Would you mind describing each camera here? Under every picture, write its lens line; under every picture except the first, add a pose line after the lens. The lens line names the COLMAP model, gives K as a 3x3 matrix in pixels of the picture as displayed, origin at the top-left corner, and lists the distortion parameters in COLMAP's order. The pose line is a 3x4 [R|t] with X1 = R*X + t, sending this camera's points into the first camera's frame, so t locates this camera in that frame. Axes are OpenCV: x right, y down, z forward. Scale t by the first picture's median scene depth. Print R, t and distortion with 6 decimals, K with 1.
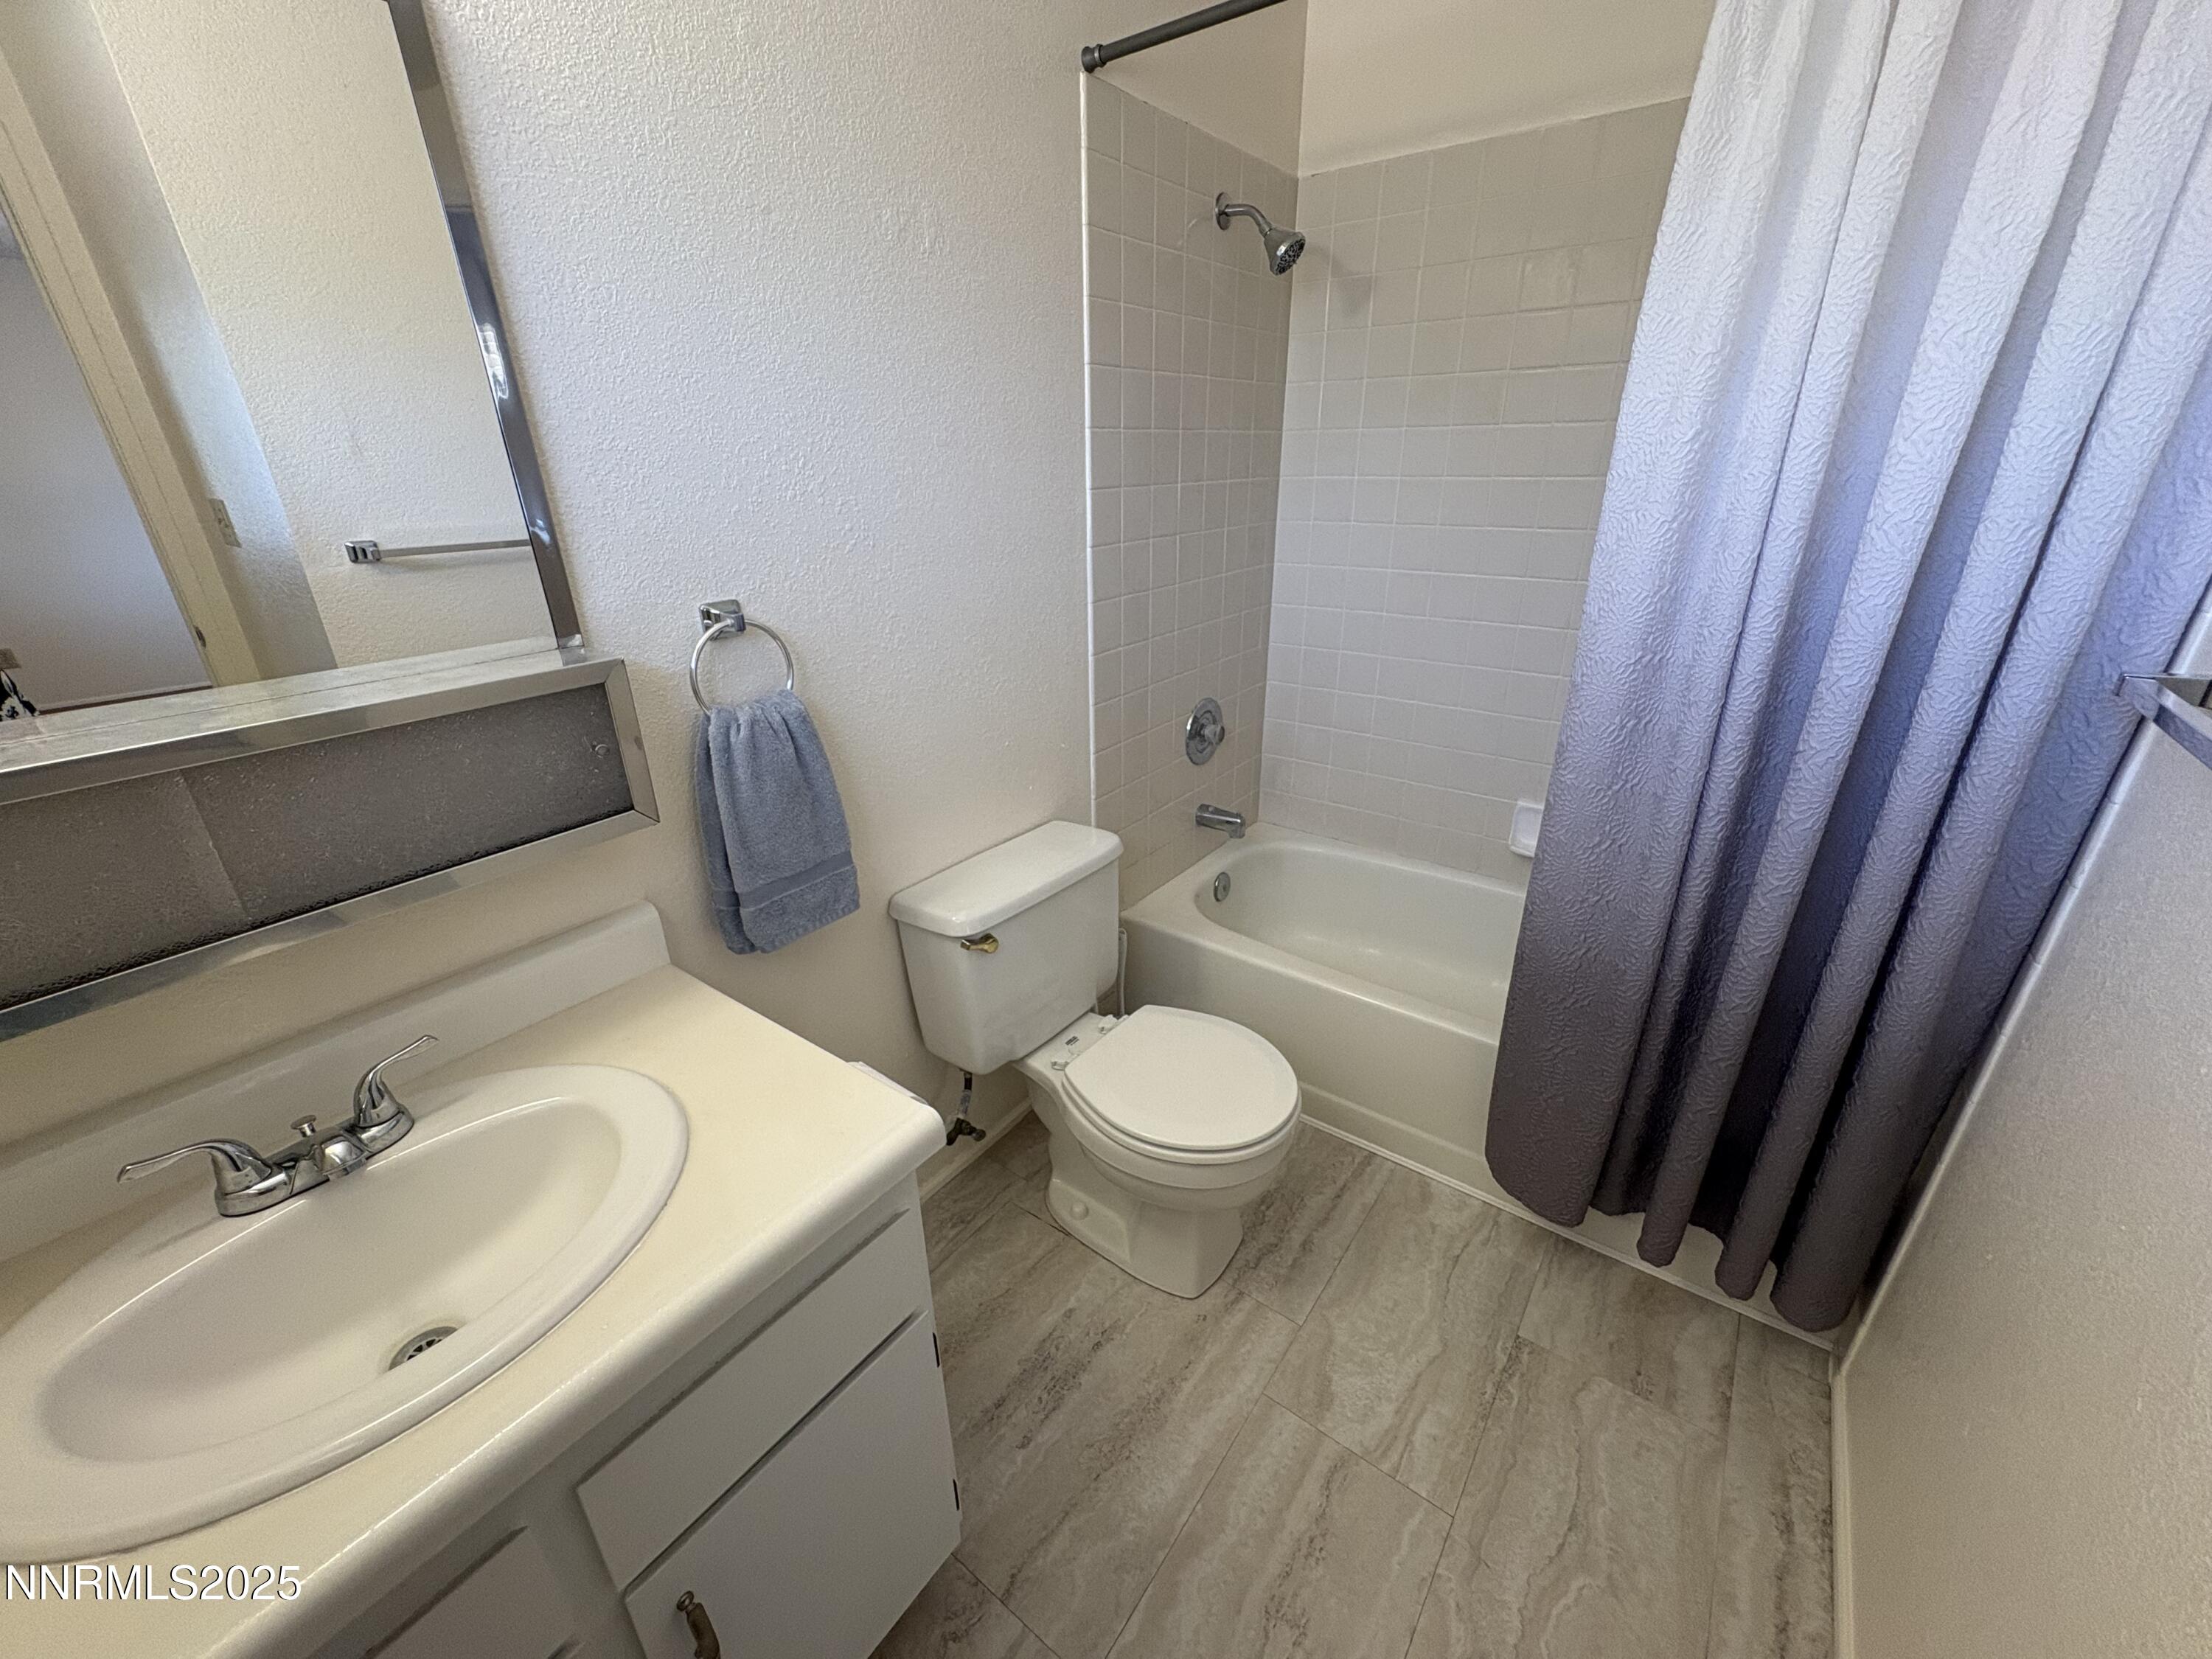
lens RADIAL K [[883.2, 0, 1109.2], [0, 883.2, 838.7], [0, 0, 1]] dist [-0.000078, 0.000647]
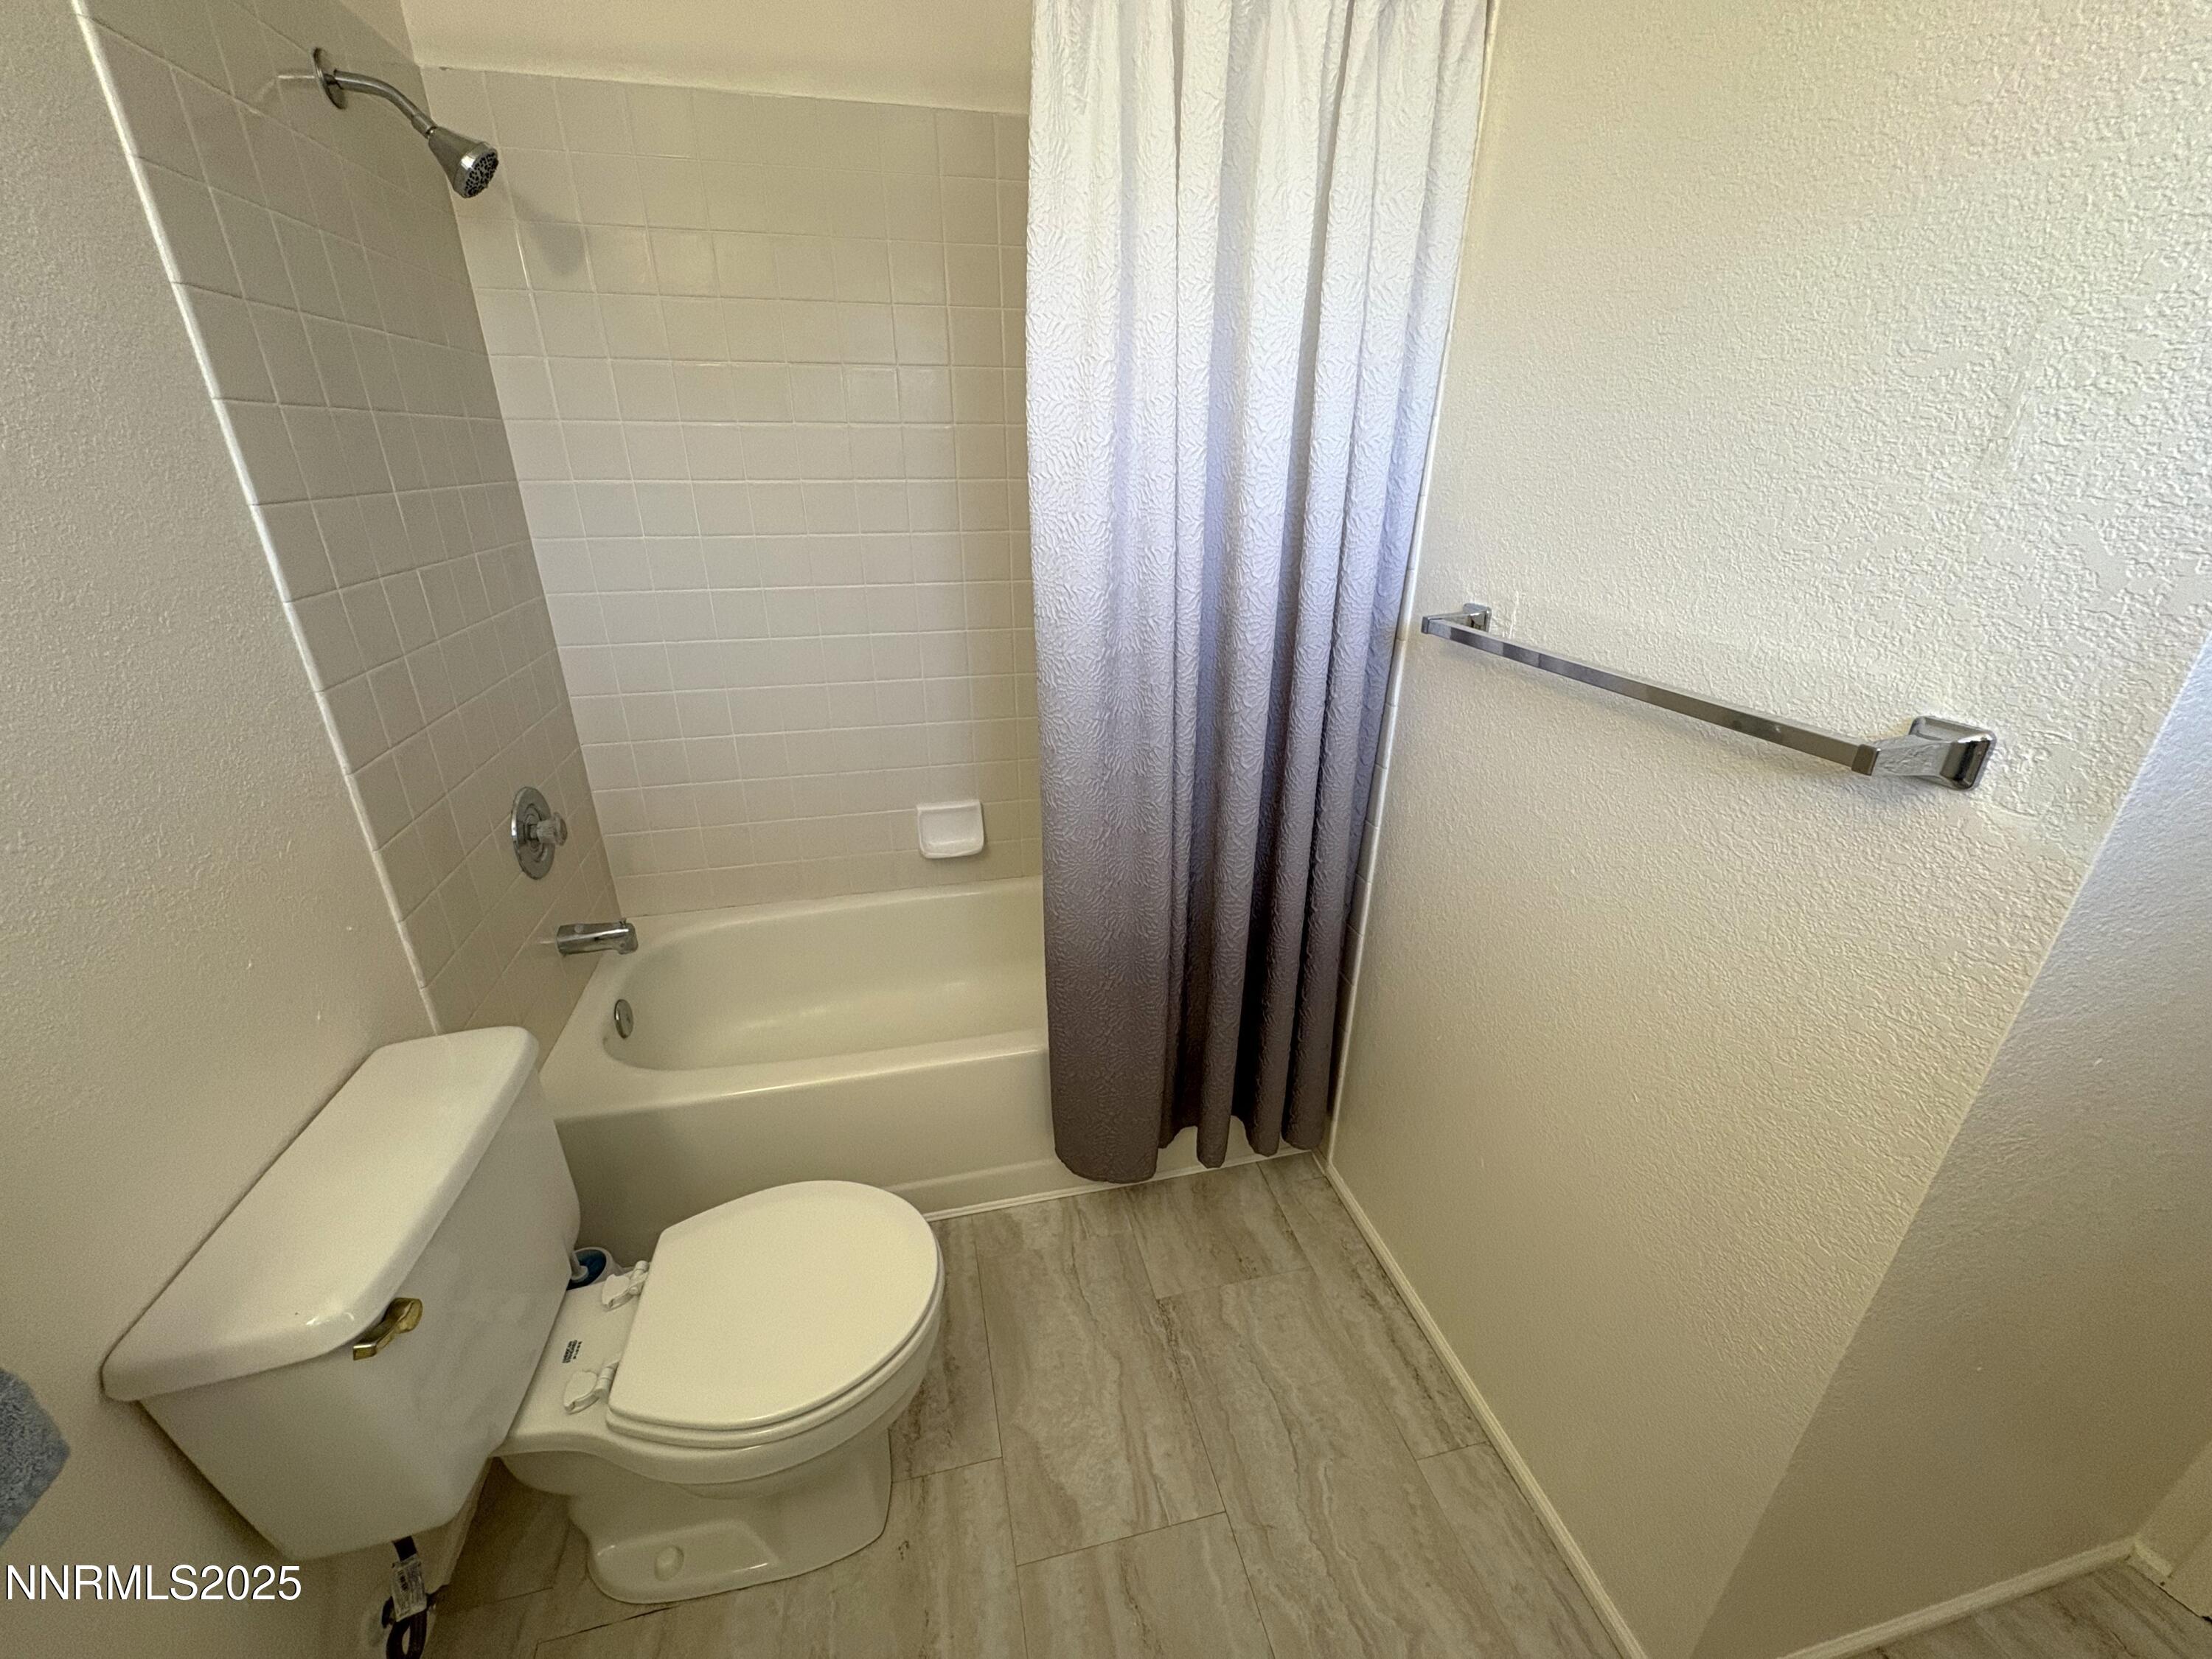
lens RADIAL K [[878.1, 0, 1105.5], [0, 878.1, 834.1], [0, 0, 1]] dist [-0.001035, 0.000535]
pose [[0.642365, -0.291810, 0.708671, -0.150537], [0.294532, 0.947661, 0.123244, -0.105031], [-0.707544, 0.129558, 0.694692, 0.250646]]
